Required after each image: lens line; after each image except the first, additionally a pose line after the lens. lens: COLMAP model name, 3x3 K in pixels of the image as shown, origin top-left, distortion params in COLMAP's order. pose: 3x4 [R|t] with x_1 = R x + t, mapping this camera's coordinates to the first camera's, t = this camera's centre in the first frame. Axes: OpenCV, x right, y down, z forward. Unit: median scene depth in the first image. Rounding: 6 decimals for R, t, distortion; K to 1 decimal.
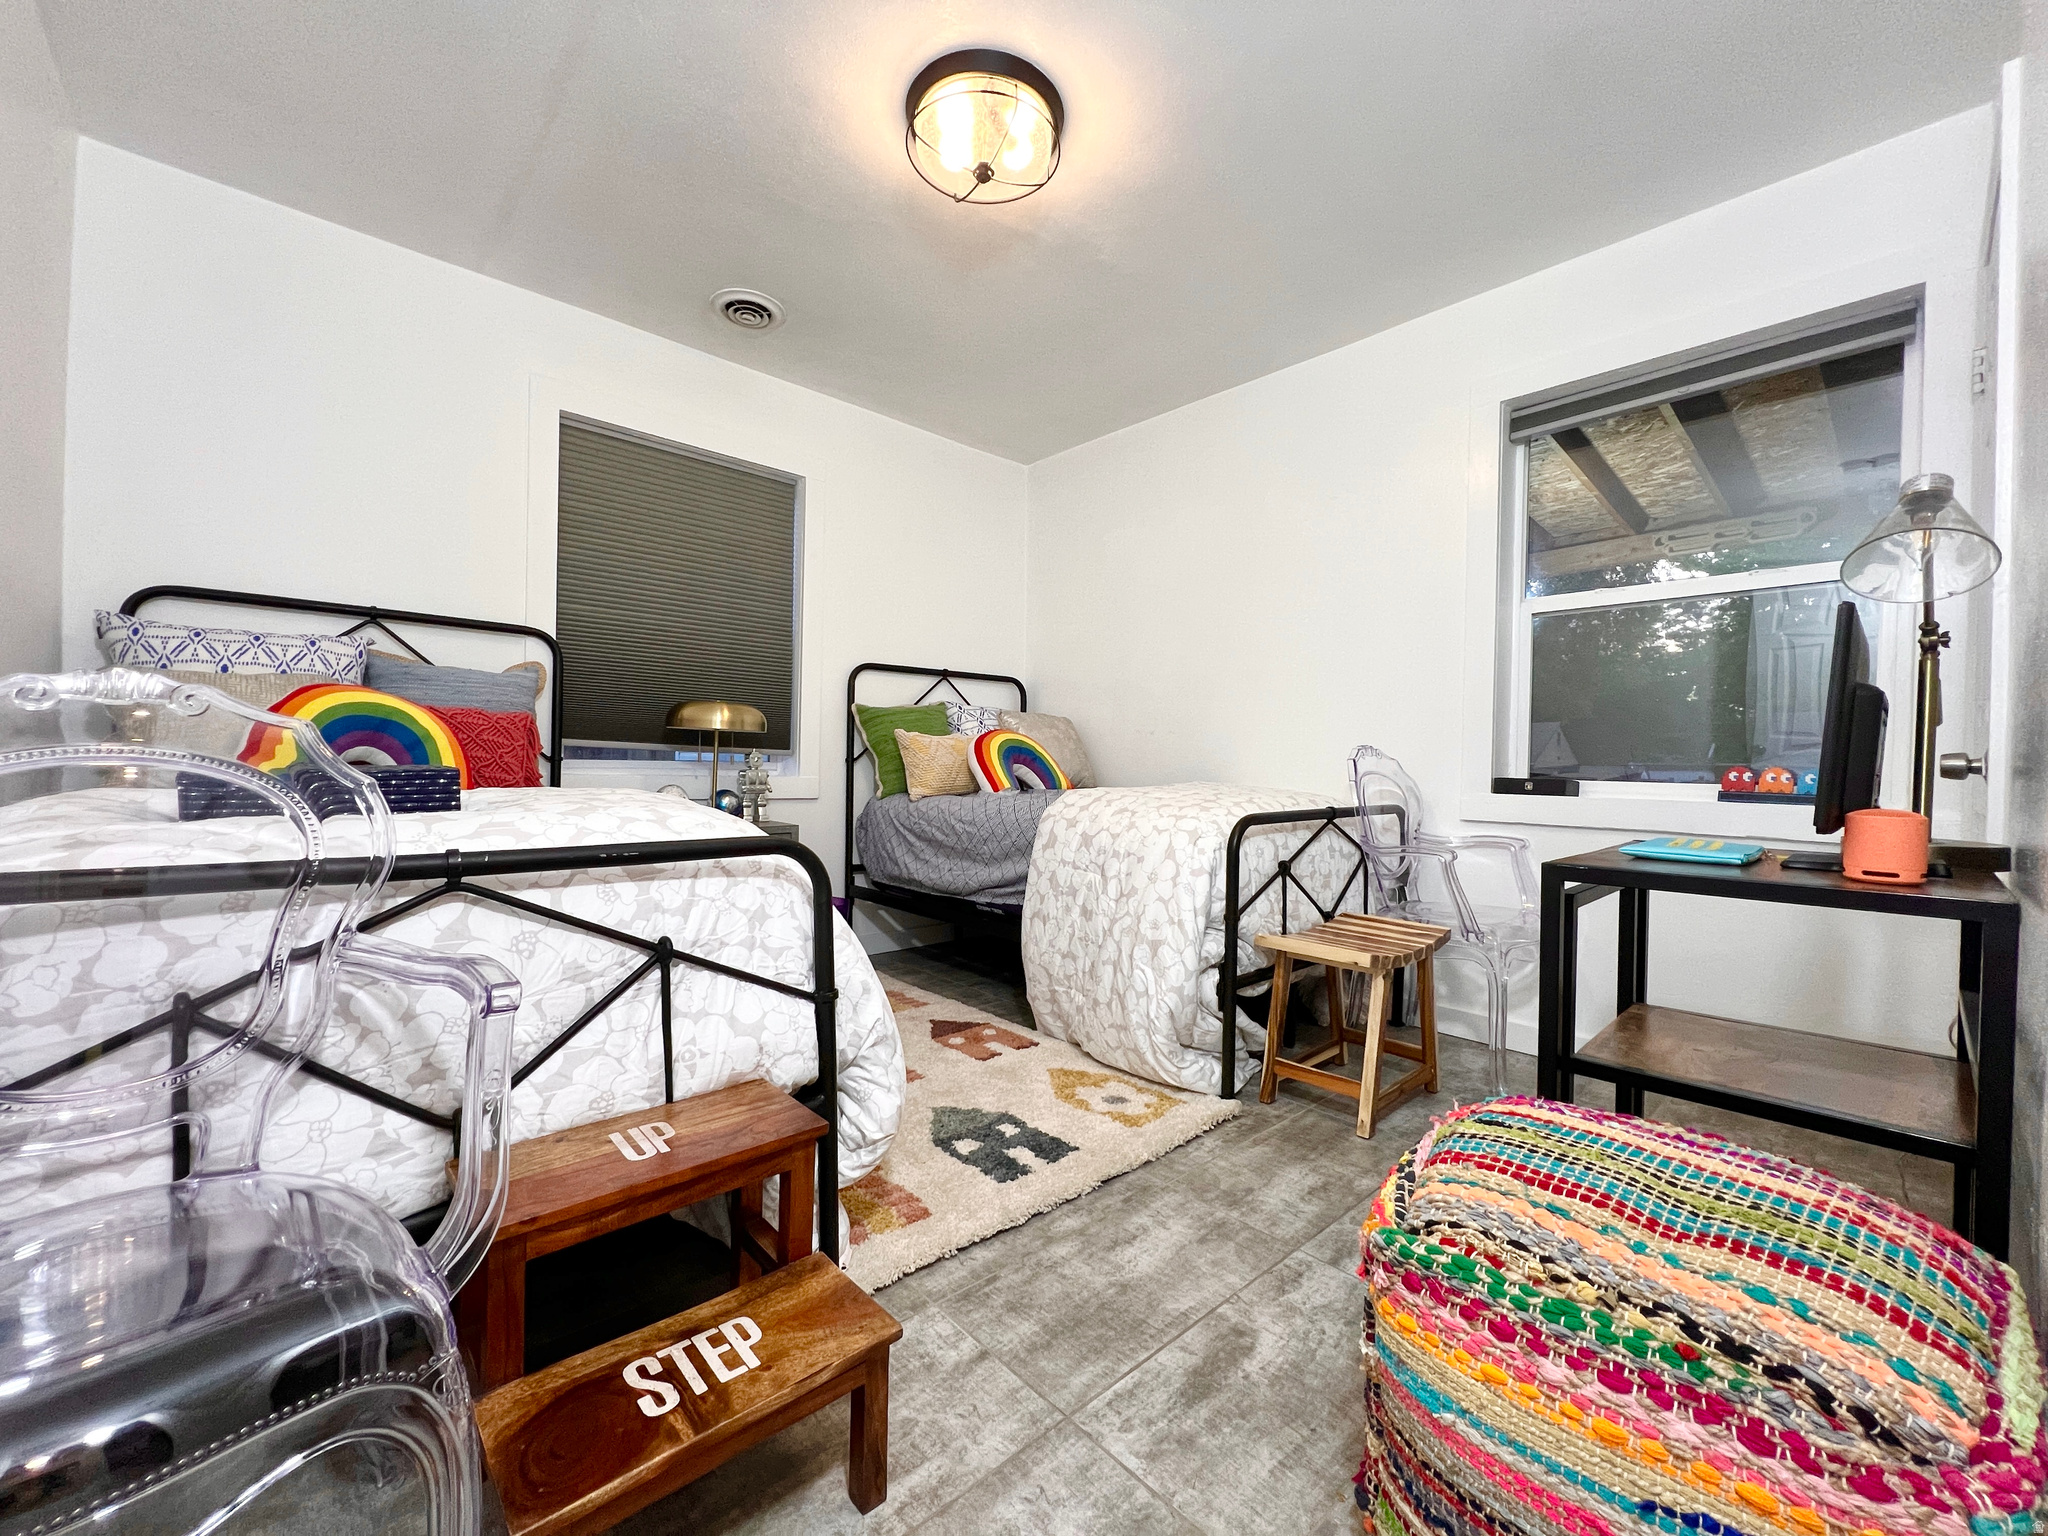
lens RADIAL K [[816.3, 0, 1024.0], [0, 816.3, 768.0], [0, 0, 1]] dist [-0.001131, 0.000150]
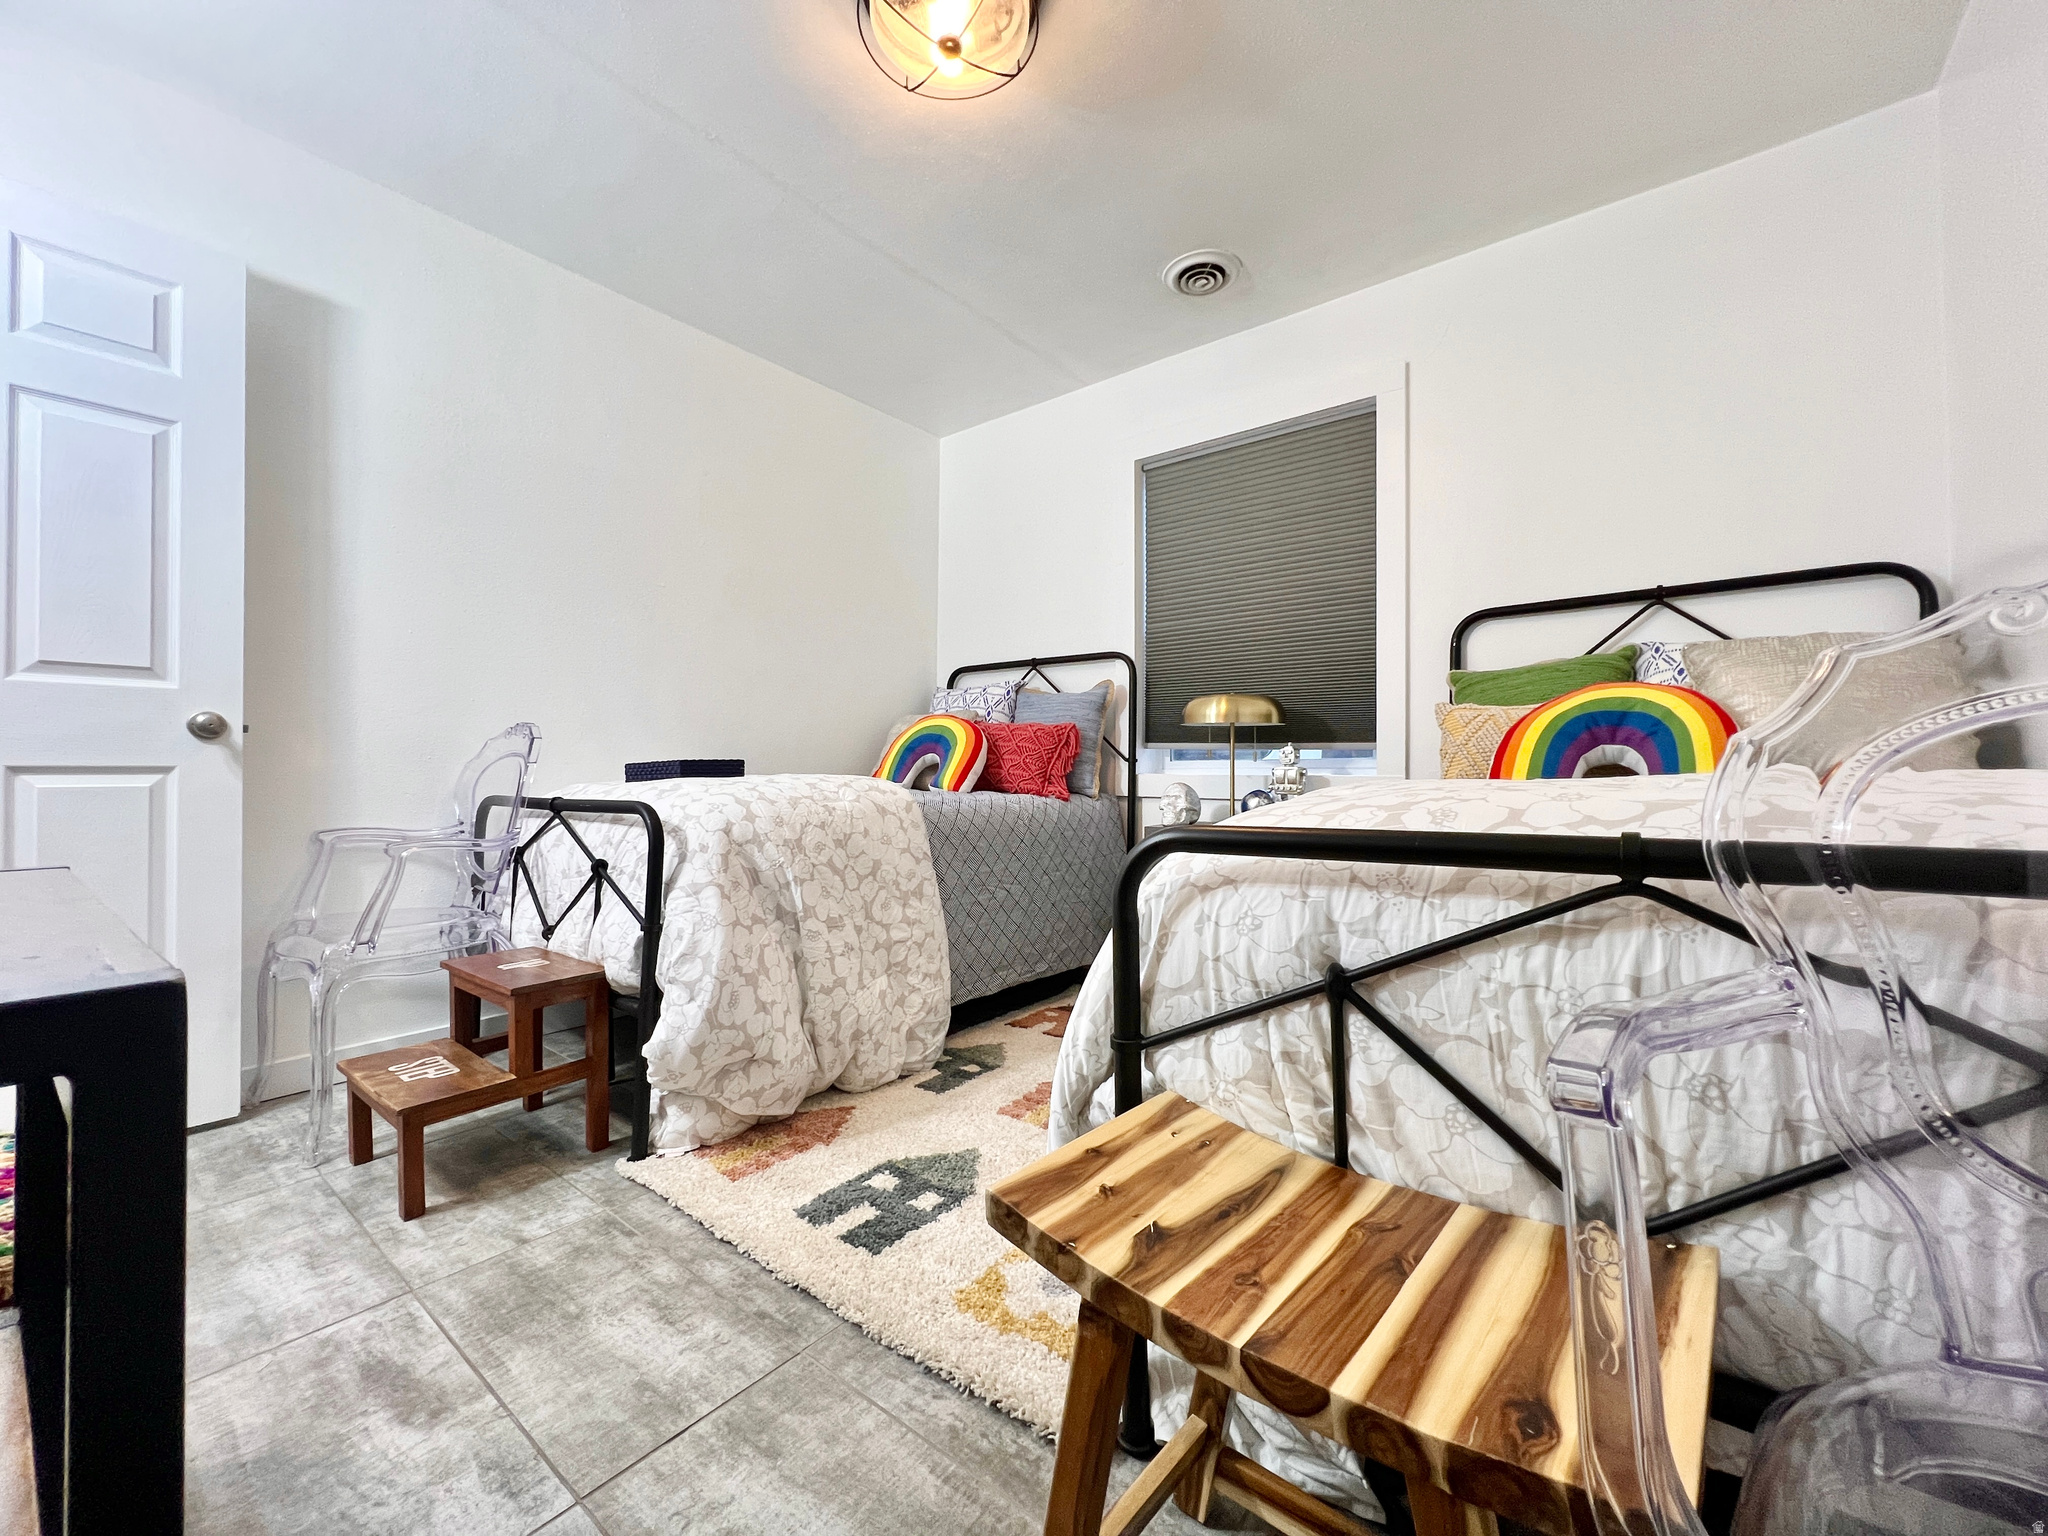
lens RADIAL K [[816.3, 0, 1024.0], [0, 816.3, 768.0], [0, 0, 1]] dist [-0.001131, 0.000150]
pose [[0.164070, -0.025533, -0.986118, 0.701203], [-0.000953, 0.999660, -0.026042, 0.038085], [0.986448, 0.005213, 0.163990, 0.853699]]
